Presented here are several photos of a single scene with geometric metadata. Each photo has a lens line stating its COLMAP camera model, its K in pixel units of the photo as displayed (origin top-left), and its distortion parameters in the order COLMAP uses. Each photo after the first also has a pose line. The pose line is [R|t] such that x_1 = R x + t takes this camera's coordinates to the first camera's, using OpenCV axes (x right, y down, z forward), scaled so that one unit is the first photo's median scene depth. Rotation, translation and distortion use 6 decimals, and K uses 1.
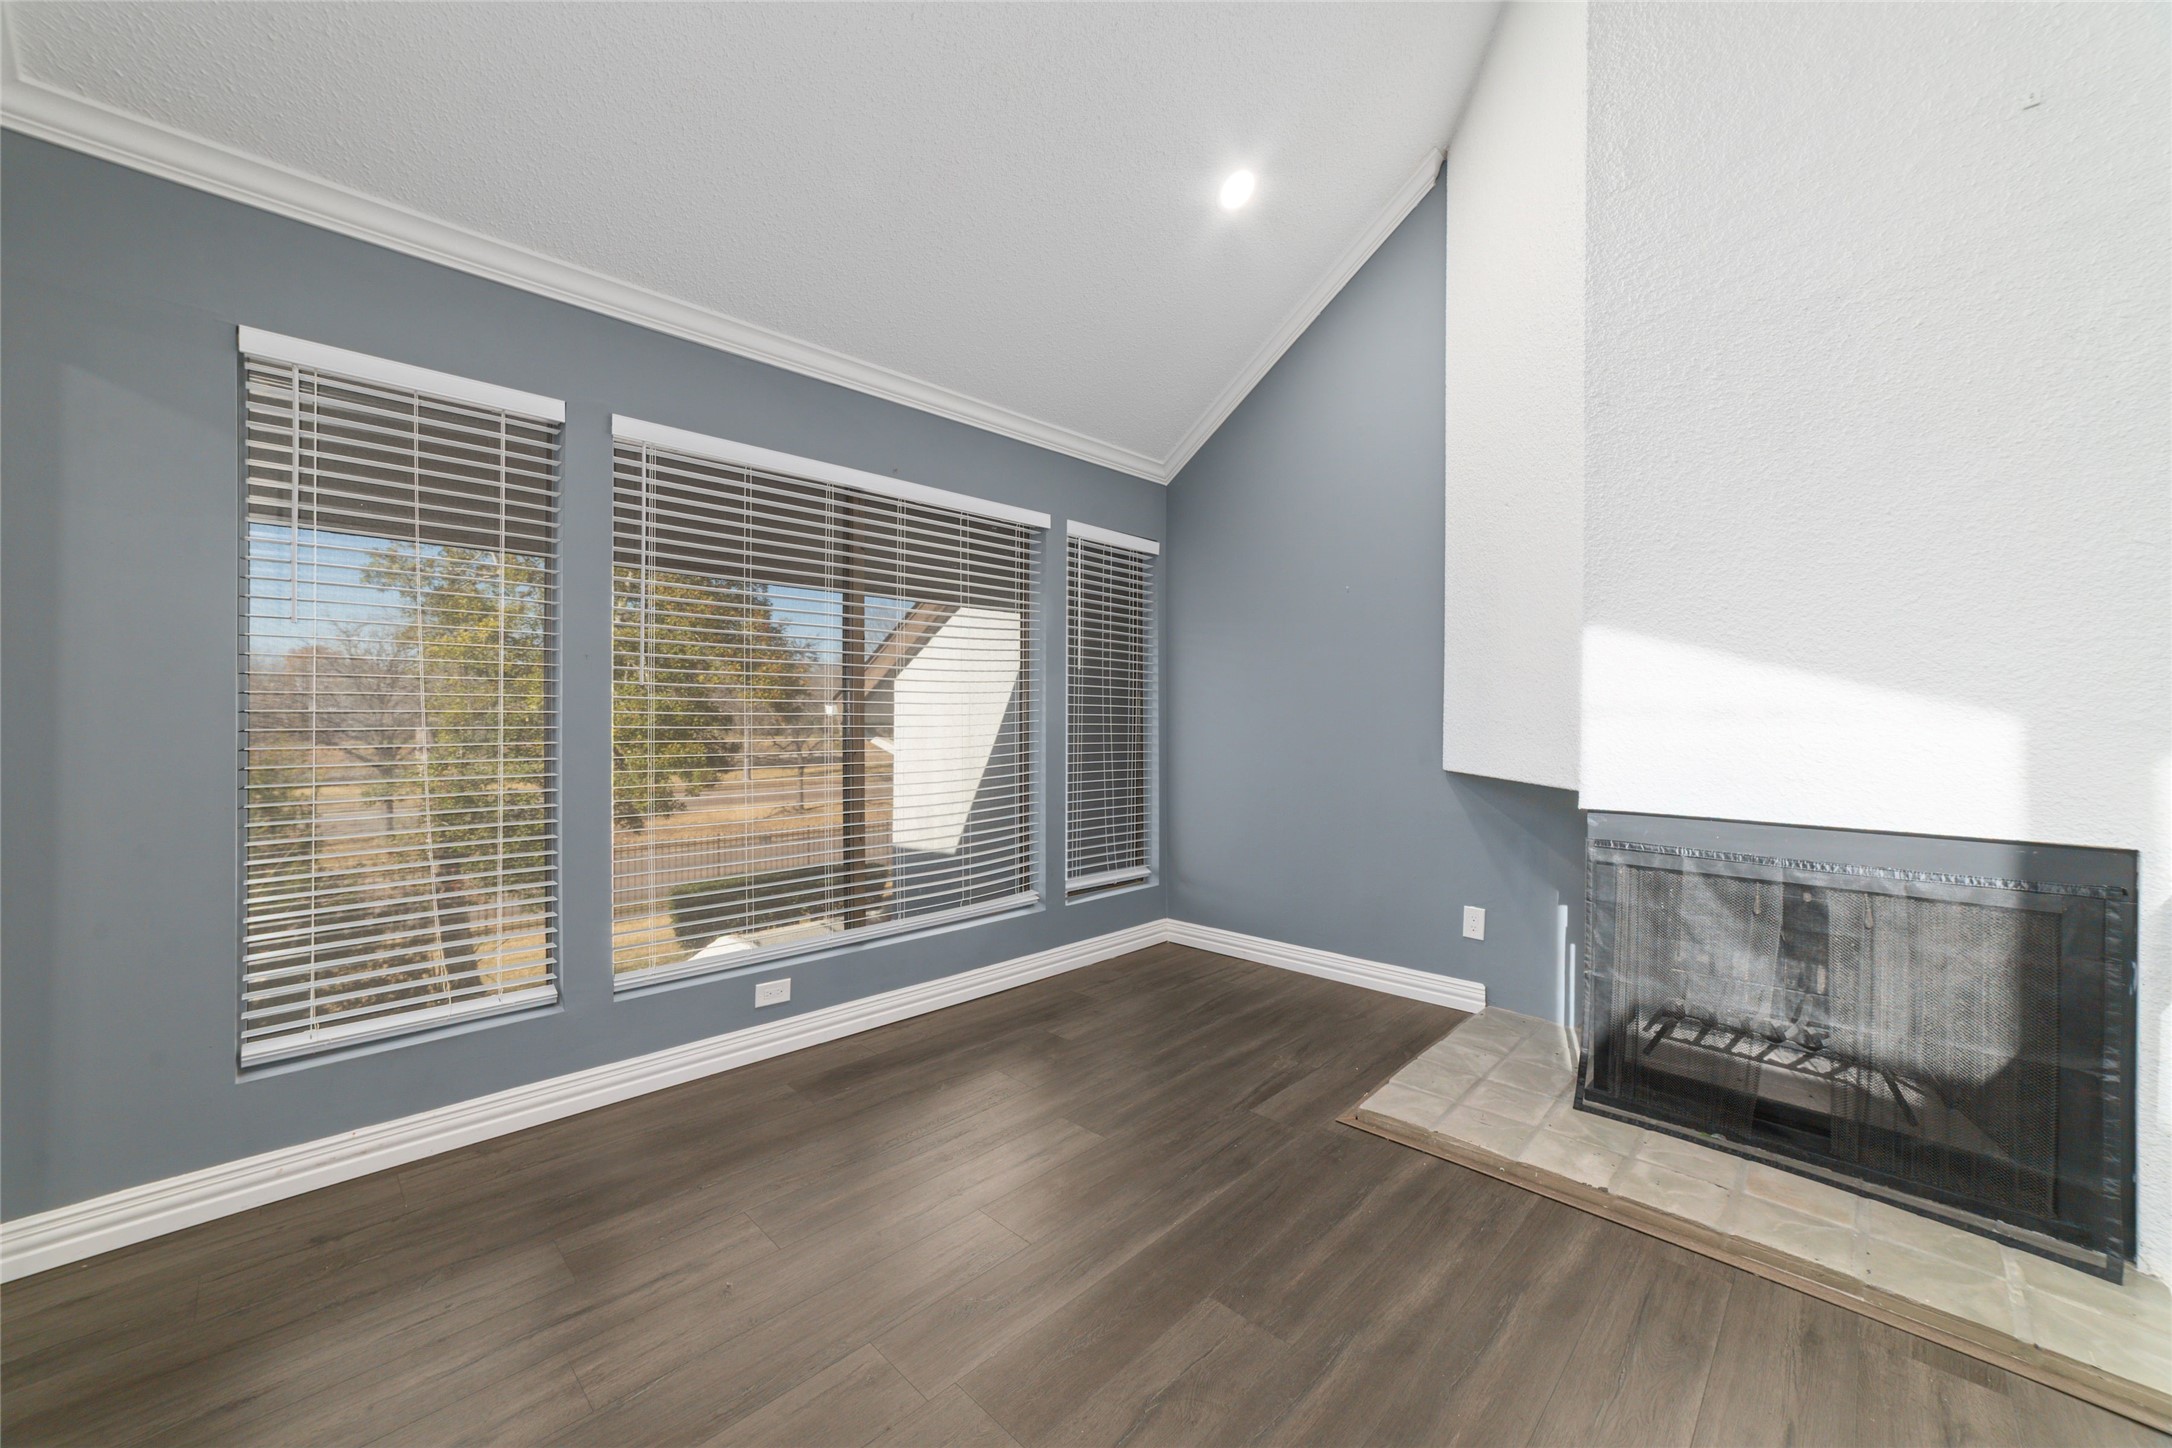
lens RADIAL K [[821.9, 0, 1087.4], [0, 821.9, 719.7], [0, 0, 1]] dist [-0.024681, 0.011189]
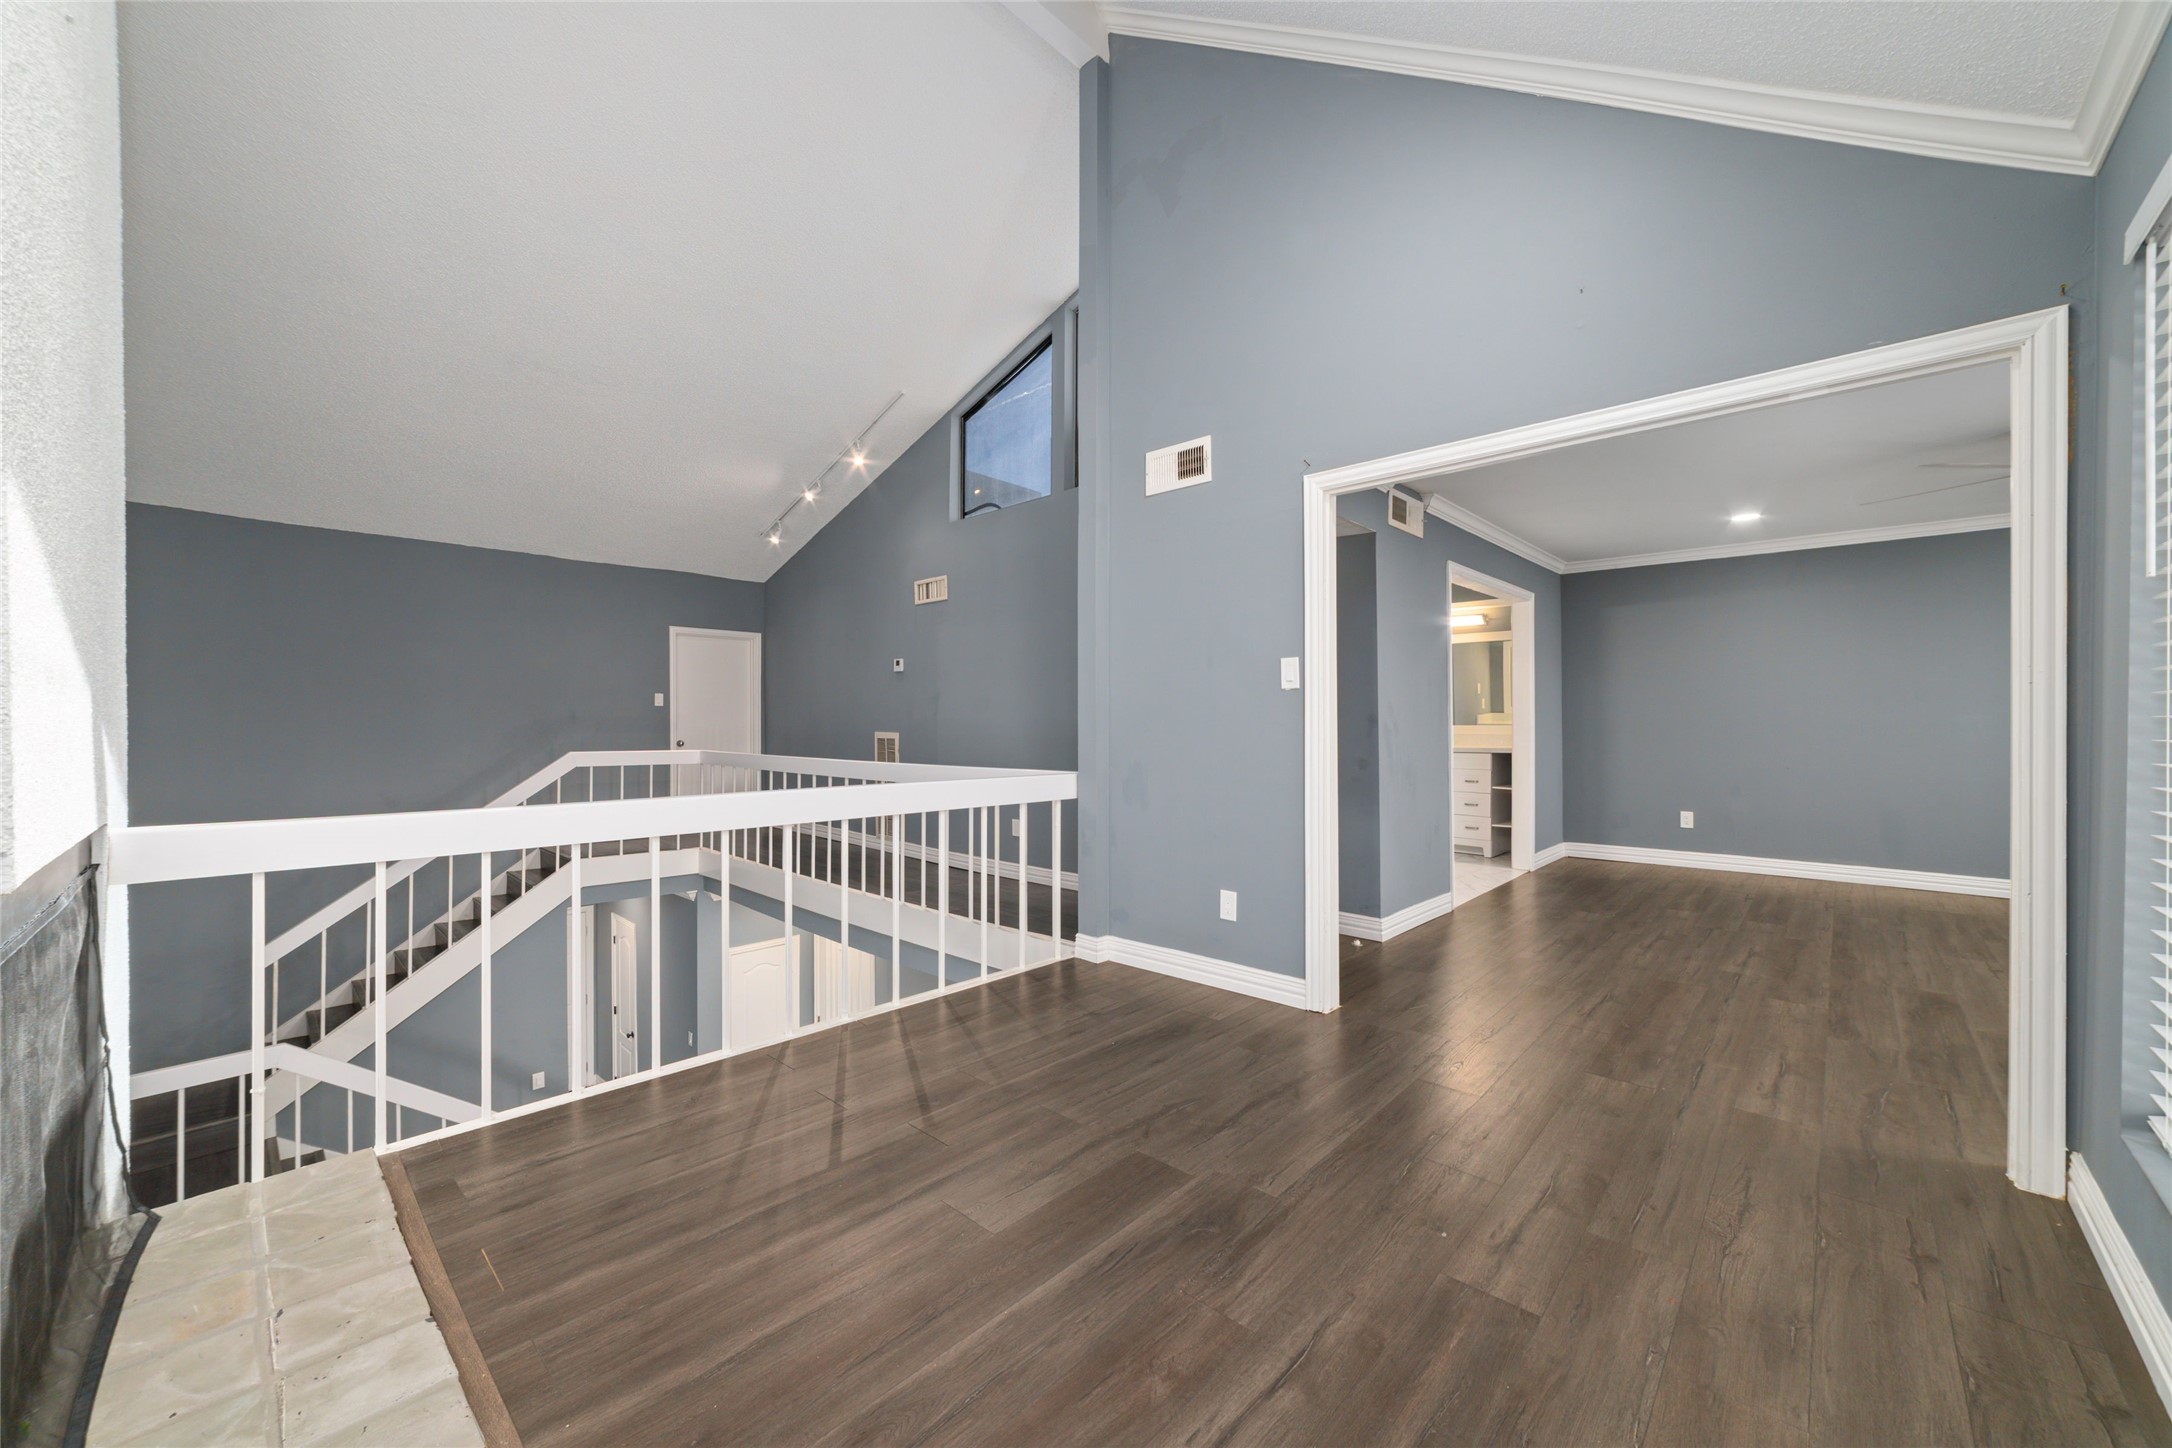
lens RADIAL K [[821.9, 0, 1087.4], [0, 821.9, 719.7], [0, 0, 1]] dist [-0.024681, 0.011189]
pose [[-0.999525, 0.000220, -0.030811, 0.049861], [0.000132, 0.999996, 0.002858, 0.015851], [0.030811, 0.002853, -0.999521, 1.891527]]
